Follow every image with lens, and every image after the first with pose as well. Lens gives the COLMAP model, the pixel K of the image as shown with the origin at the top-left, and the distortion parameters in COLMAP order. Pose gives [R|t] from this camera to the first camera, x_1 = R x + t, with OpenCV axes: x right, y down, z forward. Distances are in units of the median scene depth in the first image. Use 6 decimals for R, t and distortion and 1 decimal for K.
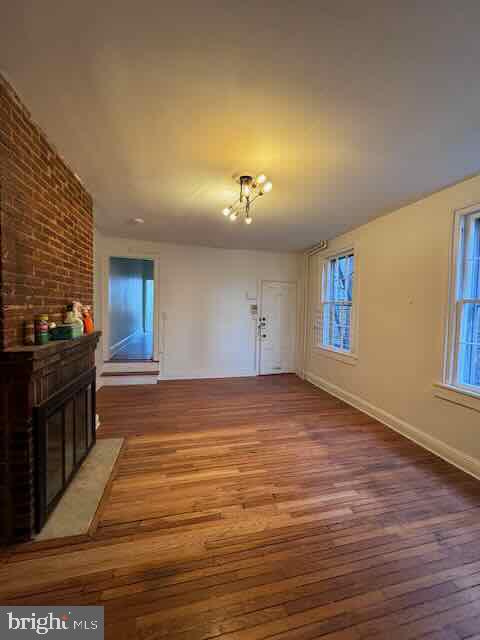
lens RADIAL K [[253.9, 0, 240.0], [0, 253.9, 320.0], [0, 0, 1]] dist [-0.008247, -0.000207]
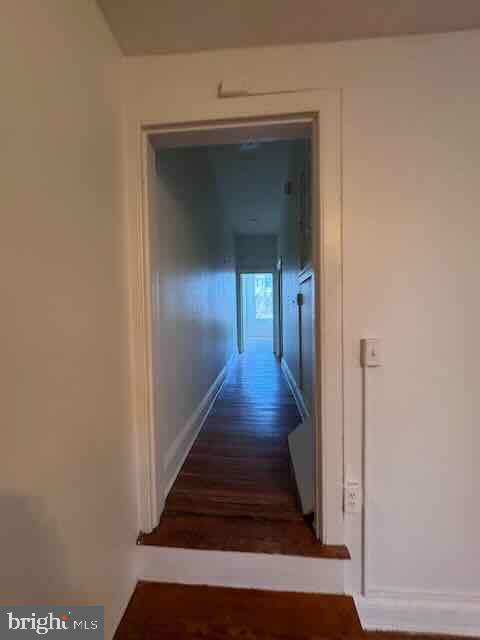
lens RADIAL K [[253.9, 0, 240.0], [0, 253.9, 320.0], [0, 0, 1]] dist [-0.008247, -0.000207]
pose [[0.948888, -0.024979, -0.314624, -0.175844], [0.018834, 0.999568, -0.022556, -0.023089], [0.315051, 0.015478, 0.948948, 0.392329]]
